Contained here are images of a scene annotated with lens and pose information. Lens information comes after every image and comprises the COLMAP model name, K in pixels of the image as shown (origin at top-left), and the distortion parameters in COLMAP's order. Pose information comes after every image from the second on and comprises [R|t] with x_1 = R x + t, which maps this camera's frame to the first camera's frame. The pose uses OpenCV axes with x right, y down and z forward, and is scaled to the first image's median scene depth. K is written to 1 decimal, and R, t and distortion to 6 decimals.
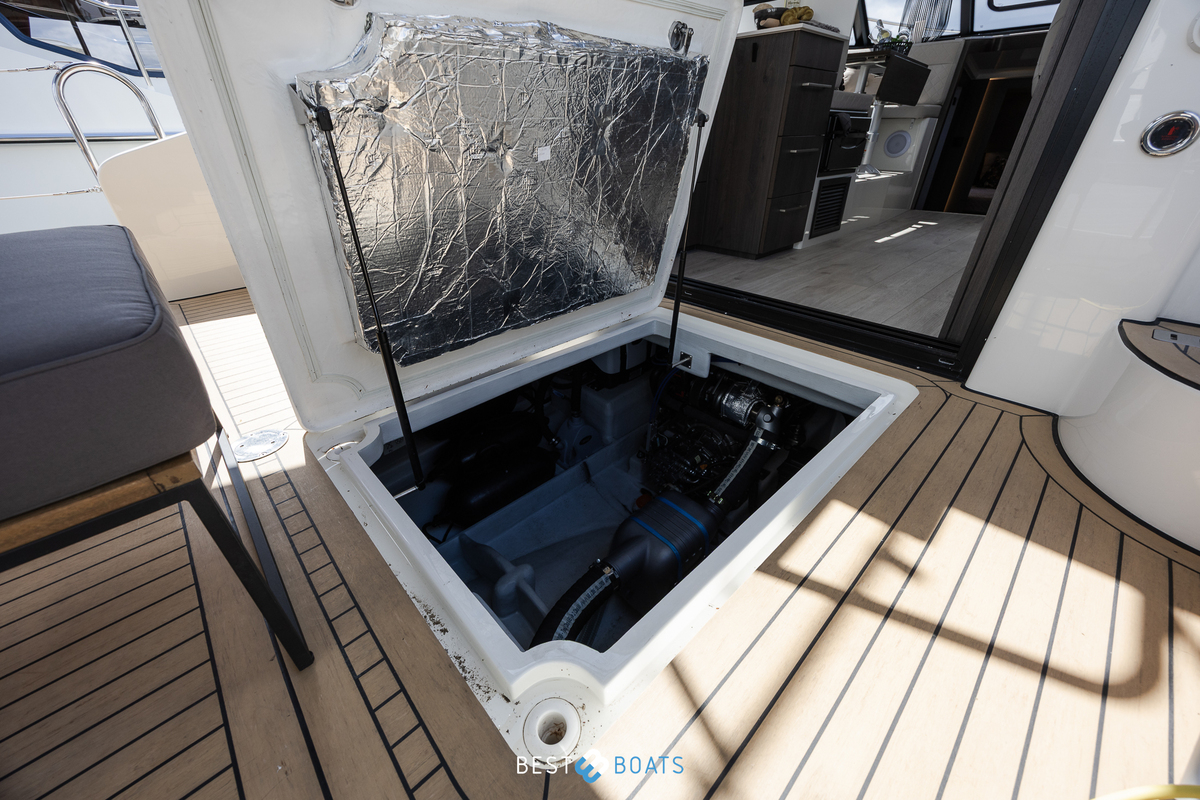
lens RADIAL K [[458.0, 0, 599.7], [0, 458.0, 402.5], [0, 0, 1]] dist [0.000701, 0.000083]
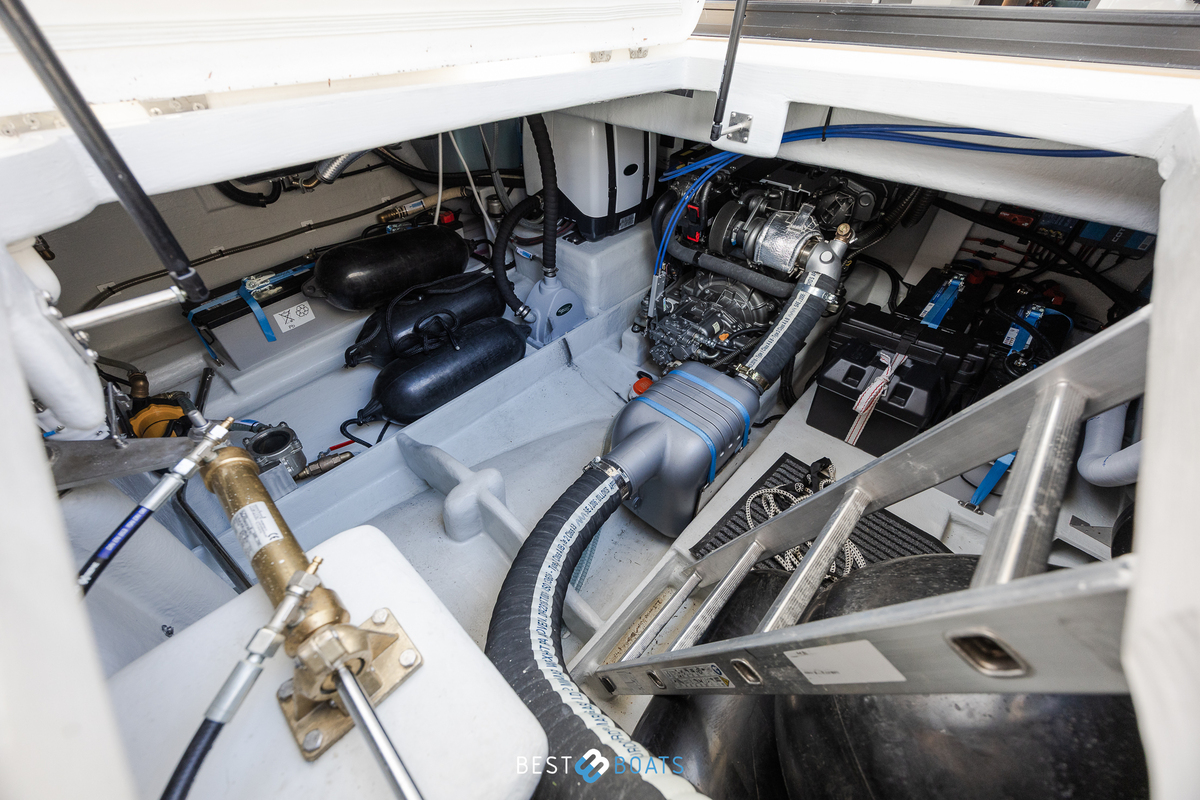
lens RADIAL K [[458.0, 0, 599.7], [0, 458.0, 402.5], [0, 0, 1]] dist [0.000701, 0.000083]
pose [[0.997475, -0.032838, 0.062978, -0.029606], [0.019926, 0.980475, 0.195630, 0.100131], [-0.068173, -0.193881, 0.978653, 0.270066]]
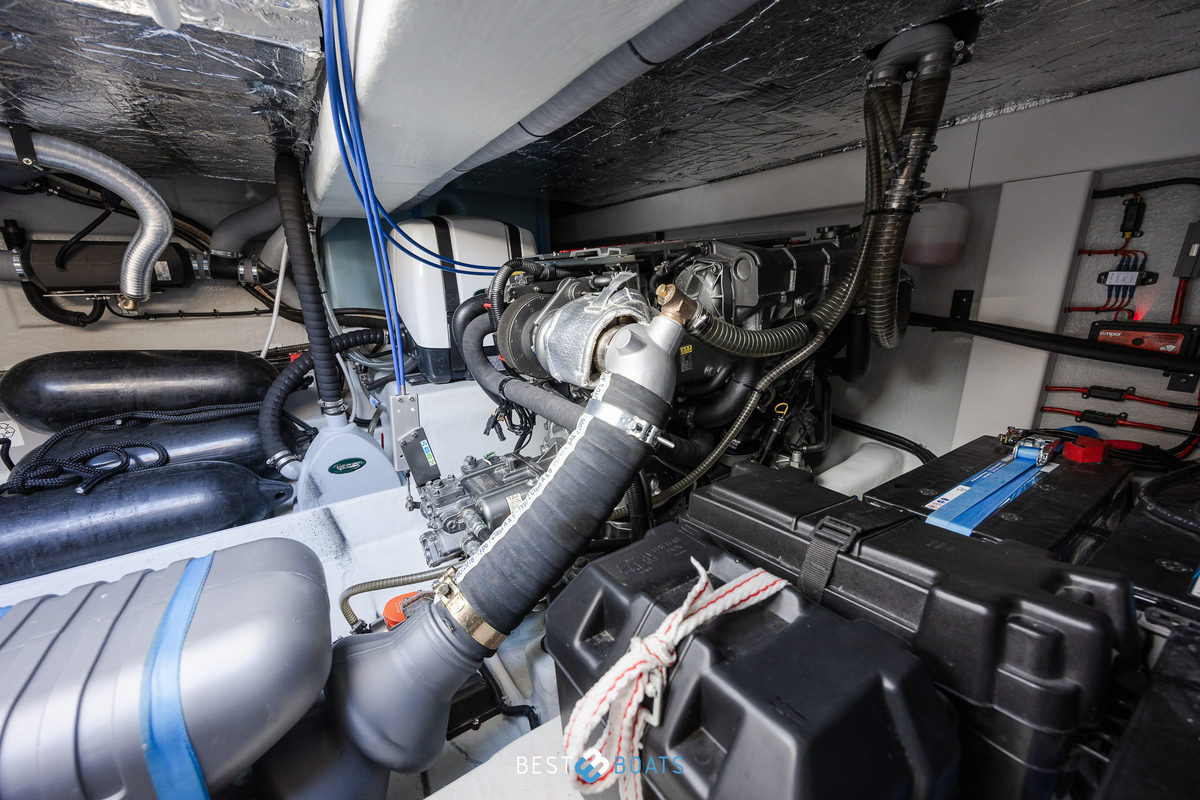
lens RADIAL K [[467.9, 0, 596.3], [0, 467.9, 405.6], [0, 0, 1]] dist [-0.002033, -0.000008]
pose [[0.985338, 0.038084, -0.166311, 0.369377], [-0.081854, 0.960782, -0.264950, 0.154452], [0.149698, 0.274679, 0.949812, 0.635475]]
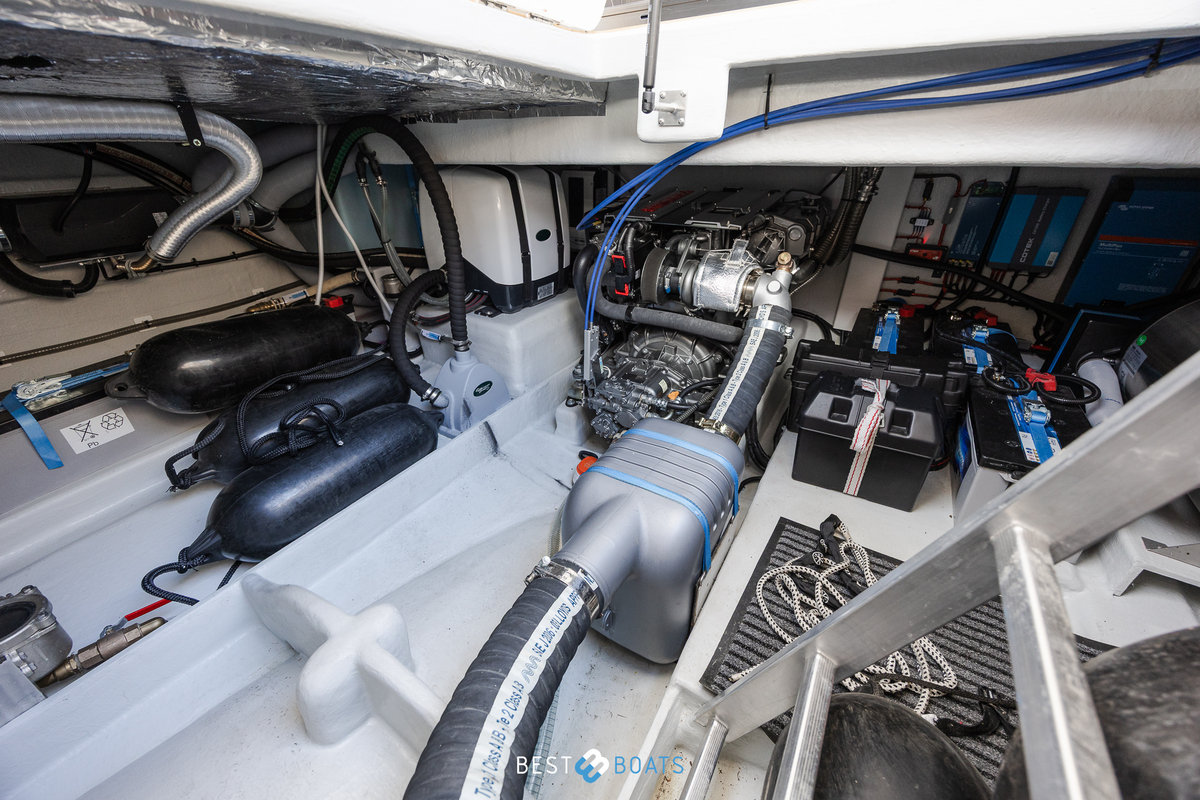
lens RADIAL K [[458.0, 0, 599.7], [0, 458.0, 402.5], [0, 0, 1]] dist [0.000701, 0.000083]
pose [[0.965651, -0.125589, 0.227479, -0.025549], [0.133210, 0.990917, -0.018403, 0.157074], [-0.223101, 0.048074, 0.973609, 0.413135]]
